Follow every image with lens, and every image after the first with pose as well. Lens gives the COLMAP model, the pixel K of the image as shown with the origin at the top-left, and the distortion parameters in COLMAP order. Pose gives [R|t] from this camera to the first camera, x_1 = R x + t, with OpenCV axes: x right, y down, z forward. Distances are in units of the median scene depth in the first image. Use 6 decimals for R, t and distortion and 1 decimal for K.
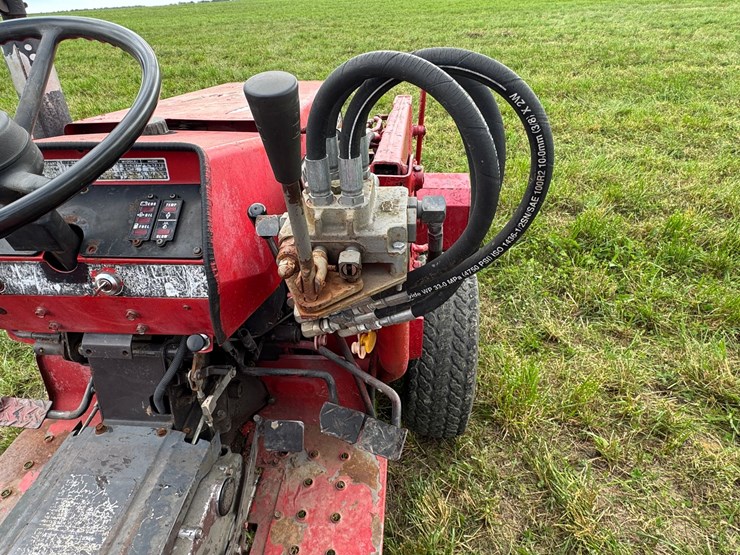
lens RADIAL K [[429.3, 0, 364.1], [0, 429.3, 278.1], [0, 0, 1]] dist [0.000007, -0.001630]
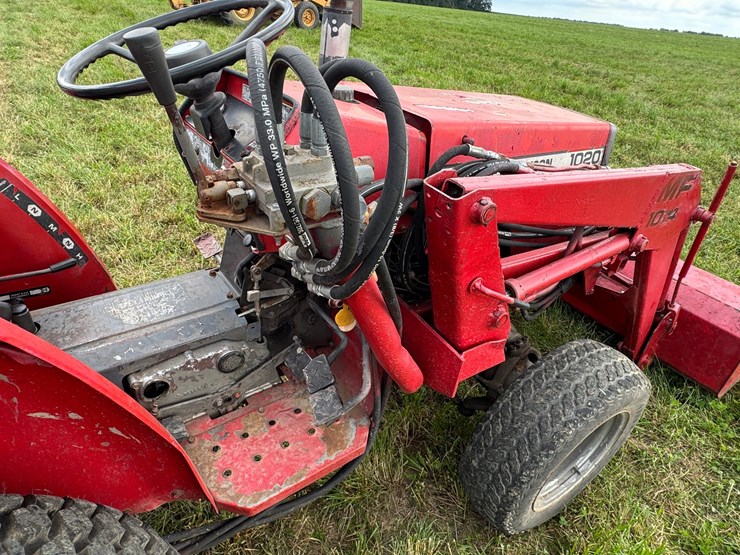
lens RADIAL K [[429.3, 0, 364.1], [0, 429.3, 278.1], [0, 0, 1]] dist [0.000007, -0.001630]
pose [[0.667451, 0.500554, -0.551321, 0.476234], [-0.512815, 0.845805, 0.147086, -0.098817], [0.539935, 0.184553, 0.821225, 0.076288]]
